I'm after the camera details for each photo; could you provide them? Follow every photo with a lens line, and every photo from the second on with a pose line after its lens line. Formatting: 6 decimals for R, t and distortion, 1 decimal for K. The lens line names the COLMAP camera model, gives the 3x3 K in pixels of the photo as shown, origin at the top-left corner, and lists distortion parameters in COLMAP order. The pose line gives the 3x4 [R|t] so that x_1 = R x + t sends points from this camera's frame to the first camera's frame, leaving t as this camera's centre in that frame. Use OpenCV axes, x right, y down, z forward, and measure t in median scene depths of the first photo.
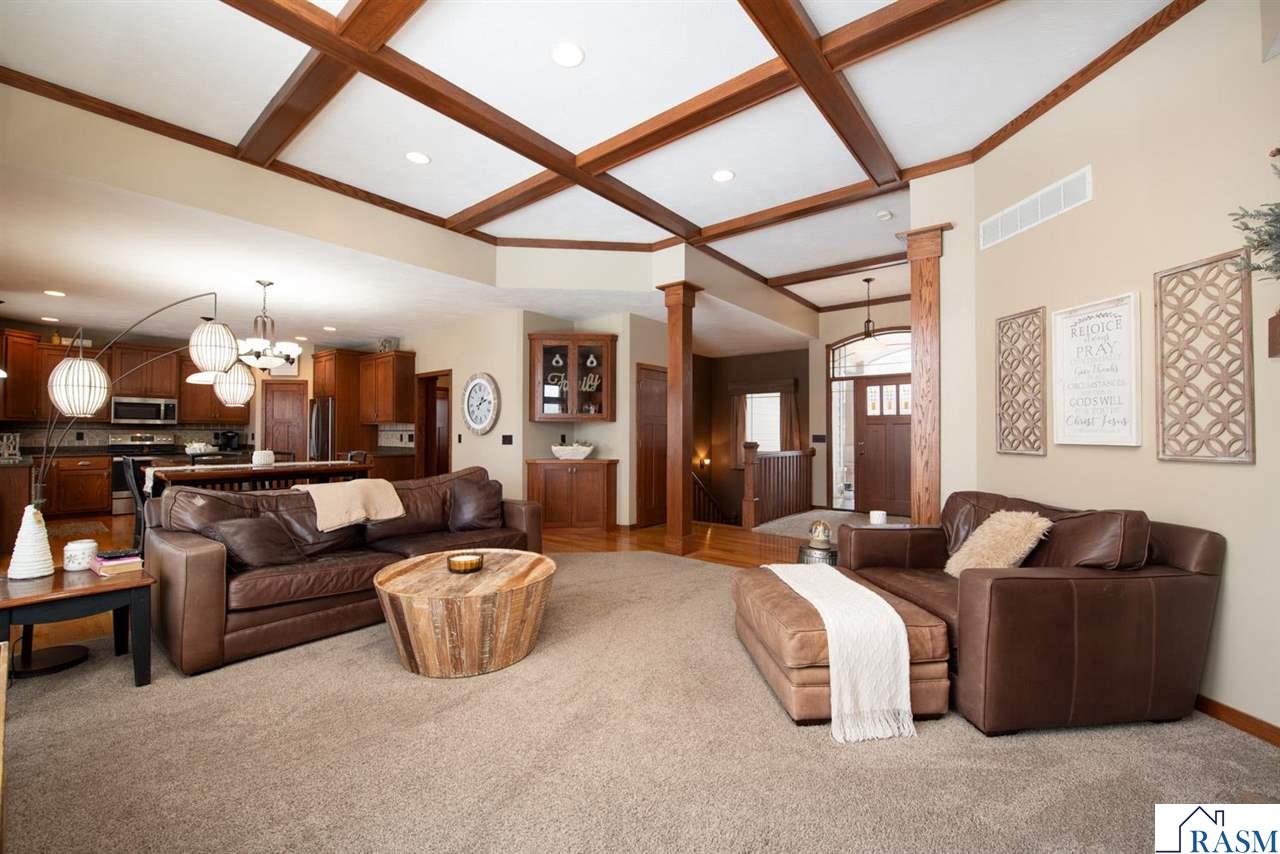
lens RADIAL K [[524.7, 0, 637.9], [0, 524.7, 426.5], [0, 0, 1]] dist [-0.017432, -0.000815]
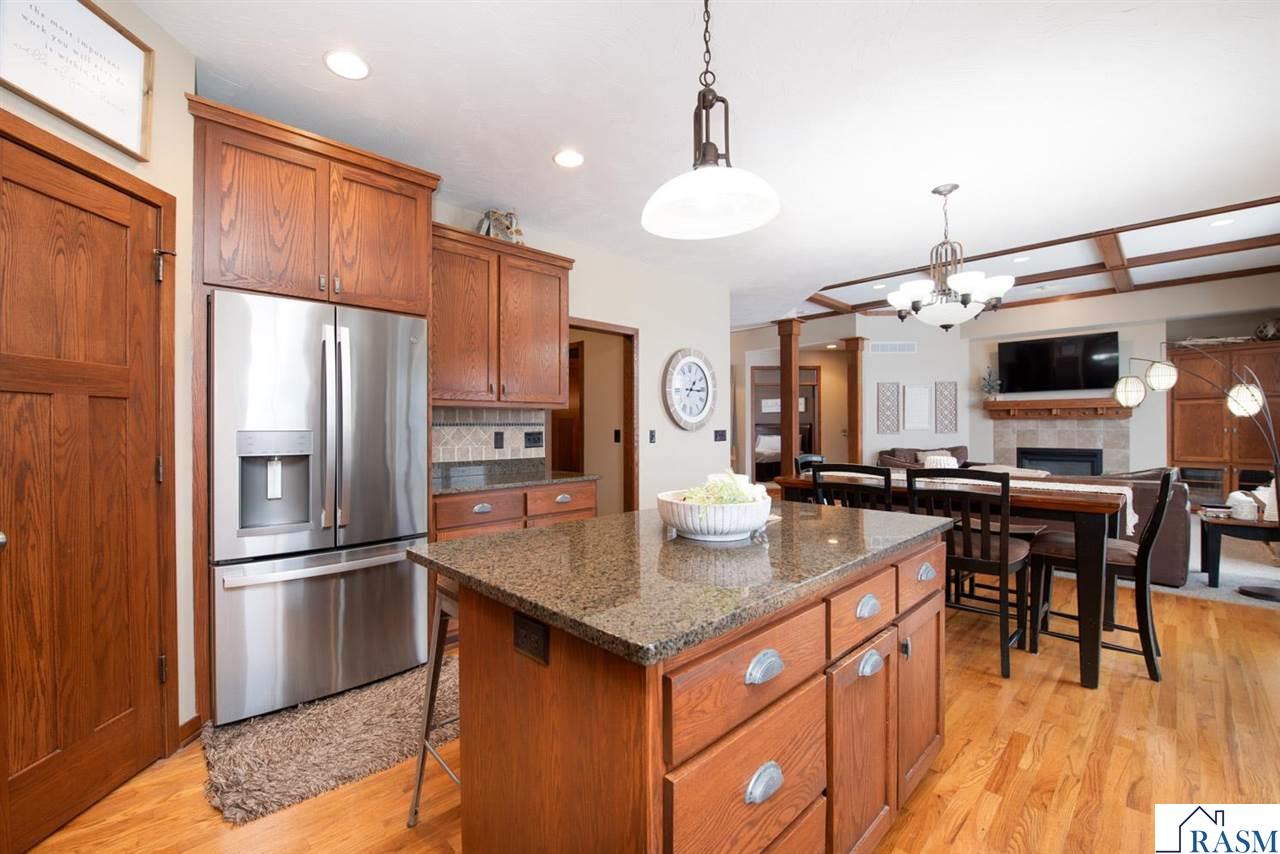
lens RADIAL K [[524.7, 0, 644.2], [0, 524.7, 426.5], [0, 0, 1]] dist [-0.017432, -0.000815]
pose [[0.094633, 0.002649, 0.995509, -1.031362], [-0.005152, 0.999984, -0.002171, 0.012203], [-0.995499, -0.004923, 0.094646, 0.957909]]
